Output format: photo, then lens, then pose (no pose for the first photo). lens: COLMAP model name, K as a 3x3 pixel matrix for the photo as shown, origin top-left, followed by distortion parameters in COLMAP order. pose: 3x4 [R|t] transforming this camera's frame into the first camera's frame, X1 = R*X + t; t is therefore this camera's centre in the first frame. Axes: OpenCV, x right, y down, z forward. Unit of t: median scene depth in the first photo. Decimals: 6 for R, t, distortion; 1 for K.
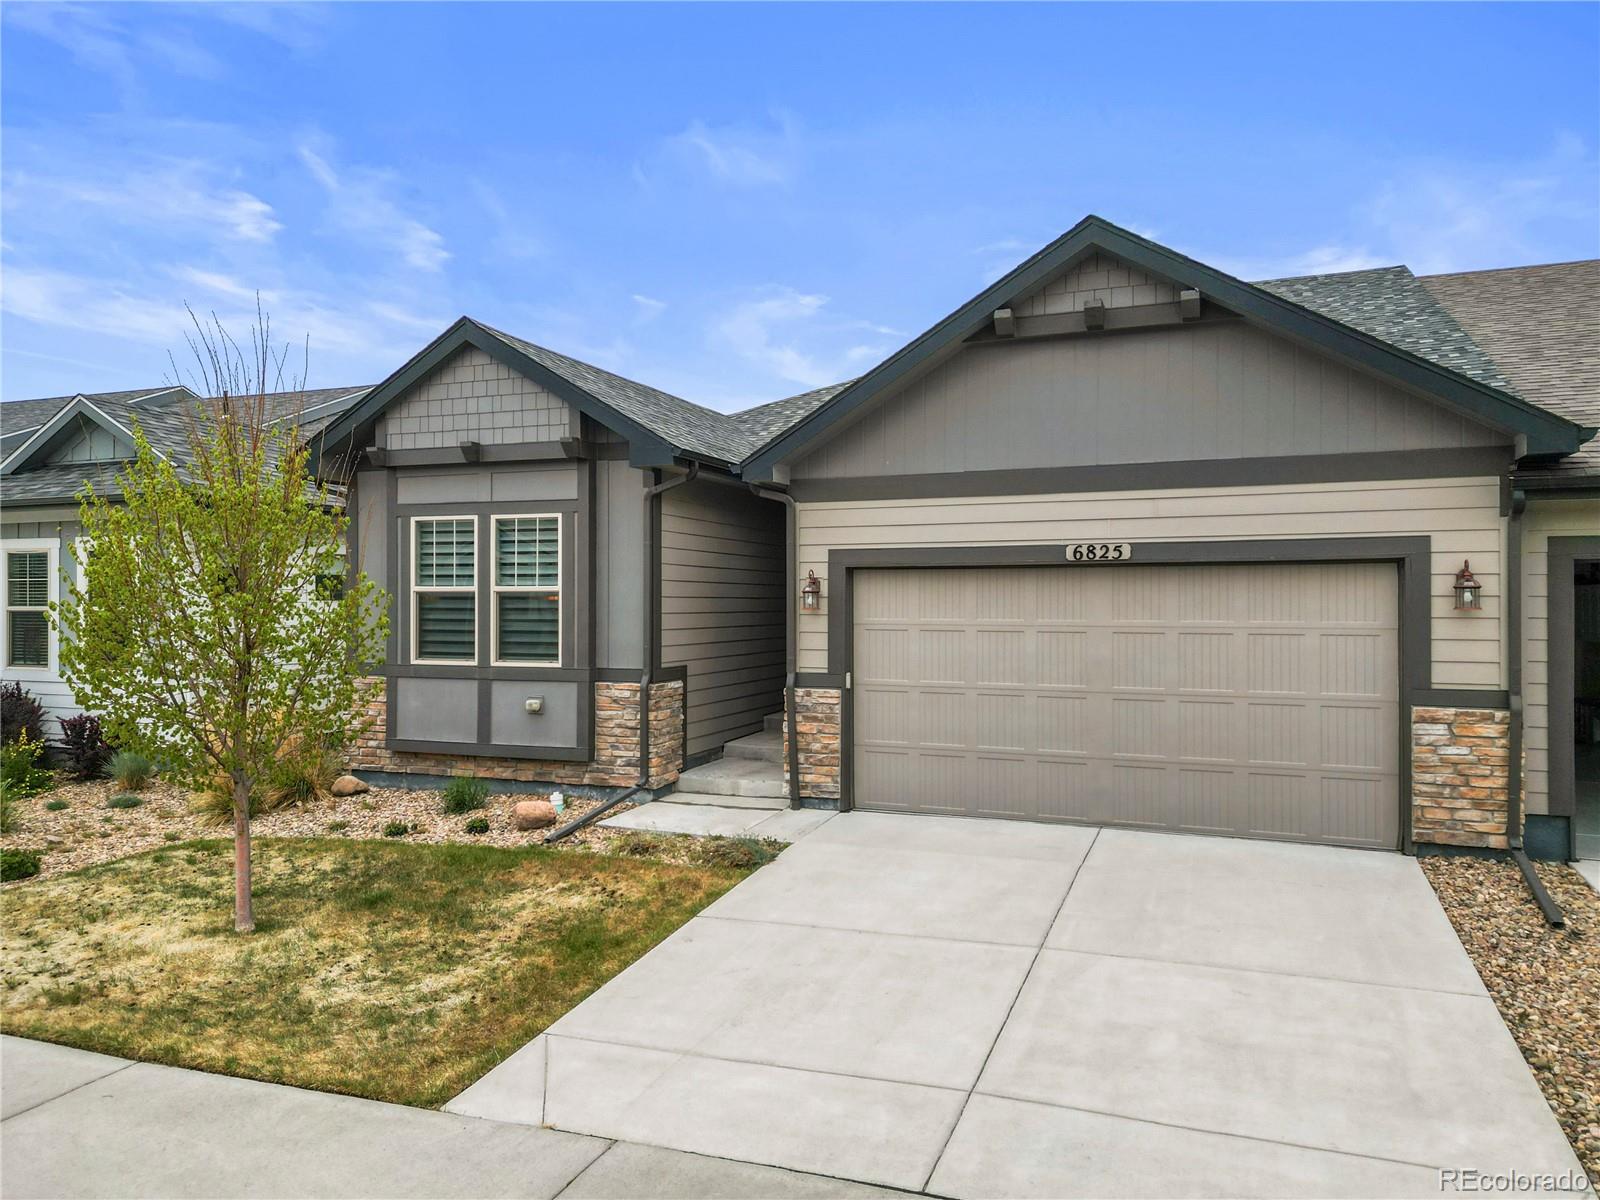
lens RADIAL K [[1101.9, 0, 790.2], [0, 1101.9, 599.7], [0, 0, 1]] dist [0.085110, -0.070389]
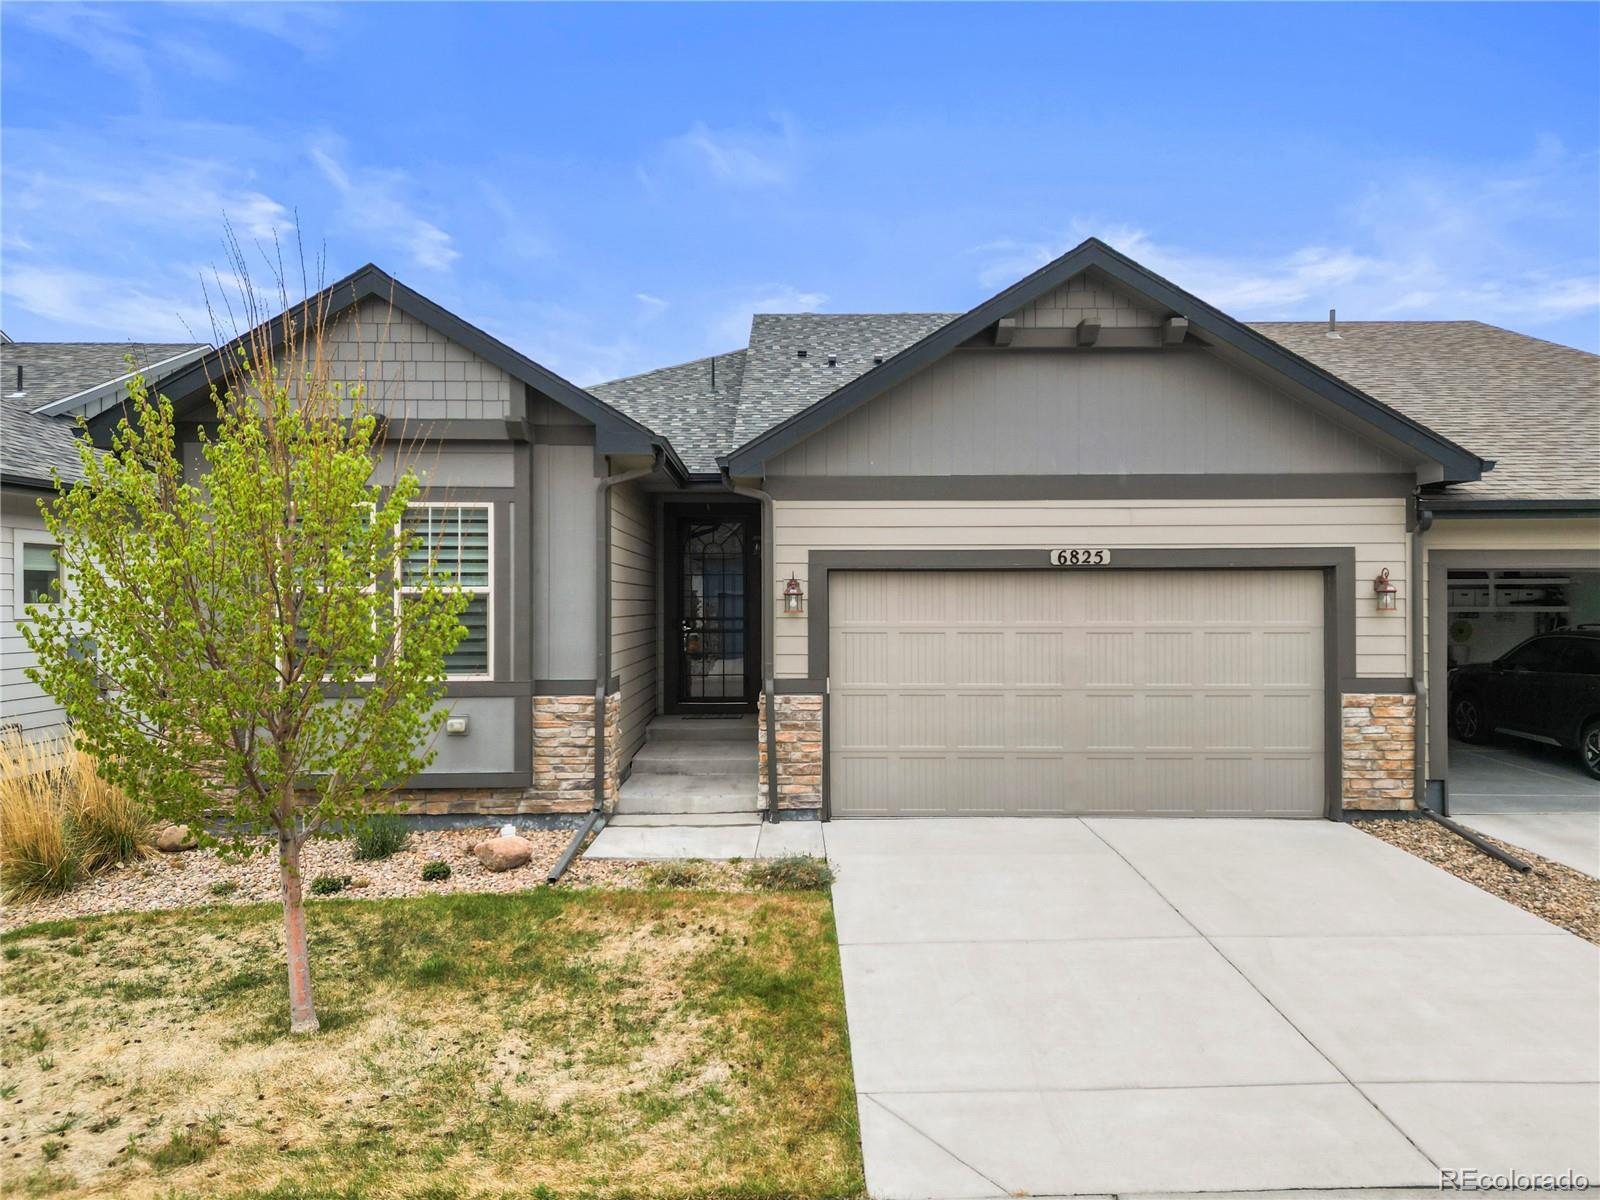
lens RADIAL K [[1101.9, 0, 790.2], [0, 1101.9, 599.7], [0, 0, 1]] dist [0.085110, -0.070389]
pose [[0.926679, 0.000009, 0.375854, -0.377854], [0.000784, 0.999998, -0.001957, -0.000452], [-0.375853, 0.002108, 0.926677, 0.126170]]
